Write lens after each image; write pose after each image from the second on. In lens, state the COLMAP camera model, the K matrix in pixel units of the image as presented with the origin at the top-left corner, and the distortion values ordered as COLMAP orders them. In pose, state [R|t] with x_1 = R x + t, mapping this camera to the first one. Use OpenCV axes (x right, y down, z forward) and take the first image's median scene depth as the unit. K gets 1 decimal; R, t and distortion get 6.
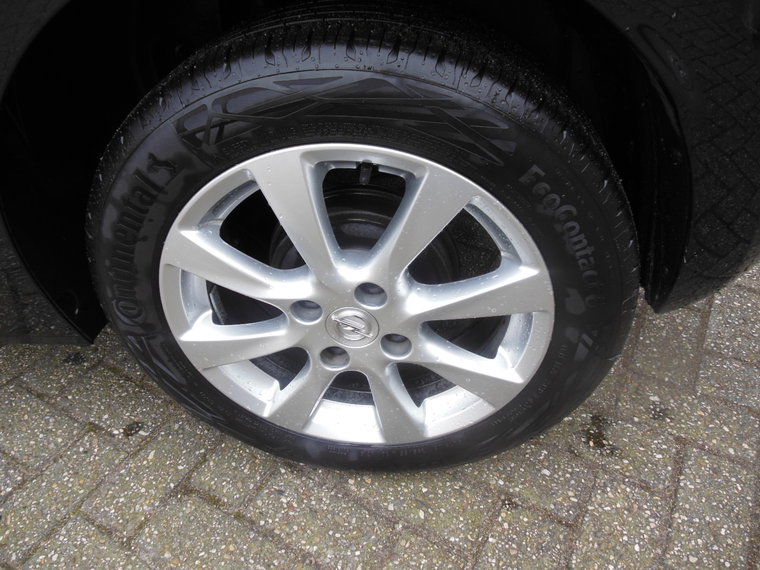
lens RADIAL K [[571.3, 0, 382.3], [0, 571.3, 290.5], [0, 0, 1]] dist [-0.058374, 0.079710]
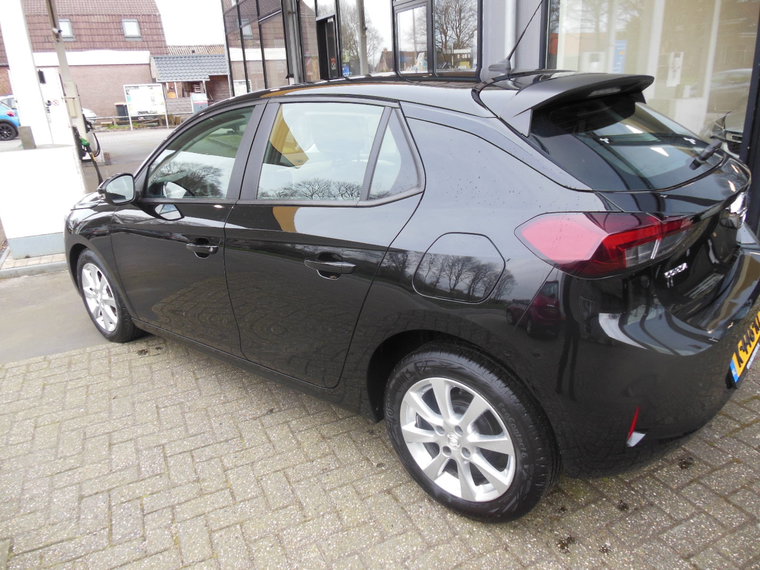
lens RADIAL K [[571.3, 0, 382.3], [0, 571.3, 290.5], [0, 0, 1]] dist [-0.058374, 0.079710]
pose [[0.816516, 0.181620, -0.548010, 0.956940], [-0.336427, 0.921086, -0.196001, 0.041983], [0.469167, 0.344404, 0.813184, -1.540459]]
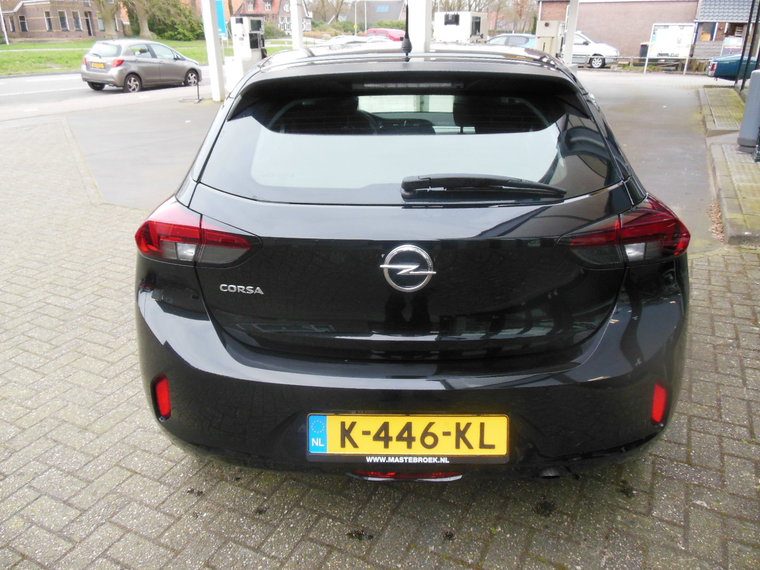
lens RADIAL K [[571.3, 0, 382.3], [0, 571.3, 290.5], [0, 0, 1]] dist [-0.058374, 0.079710]
pose [[0.053949, 0.427853, -0.902237, 2.561538], [-0.619593, 0.722917, 0.305769, -1.800414], [0.783067, 0.542524, 0.304095, 0.564580]]
